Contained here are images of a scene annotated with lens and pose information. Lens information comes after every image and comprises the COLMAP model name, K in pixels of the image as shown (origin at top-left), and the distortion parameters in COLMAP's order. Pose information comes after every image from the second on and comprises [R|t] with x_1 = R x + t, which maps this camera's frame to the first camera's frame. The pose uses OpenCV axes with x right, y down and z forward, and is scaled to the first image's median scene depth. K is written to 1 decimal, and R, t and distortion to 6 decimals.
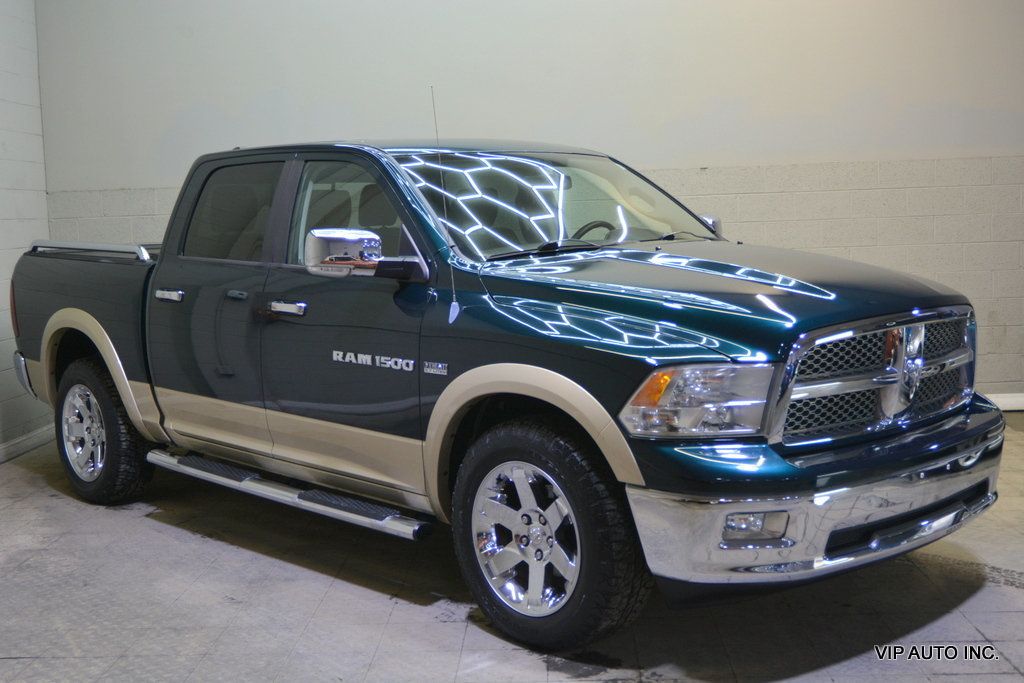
lens RADIAL K [[1227.0, 0, 512.0], [0, 1227.0, 341.5], [0, 0, 1]] dist [-0.014952, 0.041016]
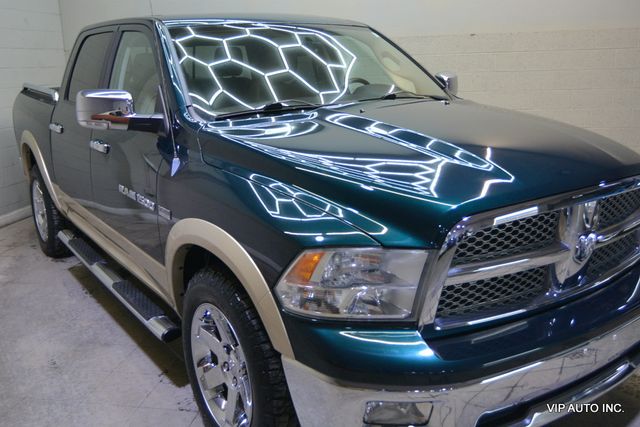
lens RADIAL K [[604.1, 0, 318.4], [0, 604.1, 212.3], [0, 0, 1]] dist [-0.025595, -0.001220]
pose [[0.988634, 0.041252, -0.144572, 0.162005], [-0.019226, 0.988414, 0.150560, -0.066179], [0.149107, -0.146069, 0.977973, 0.438659]]
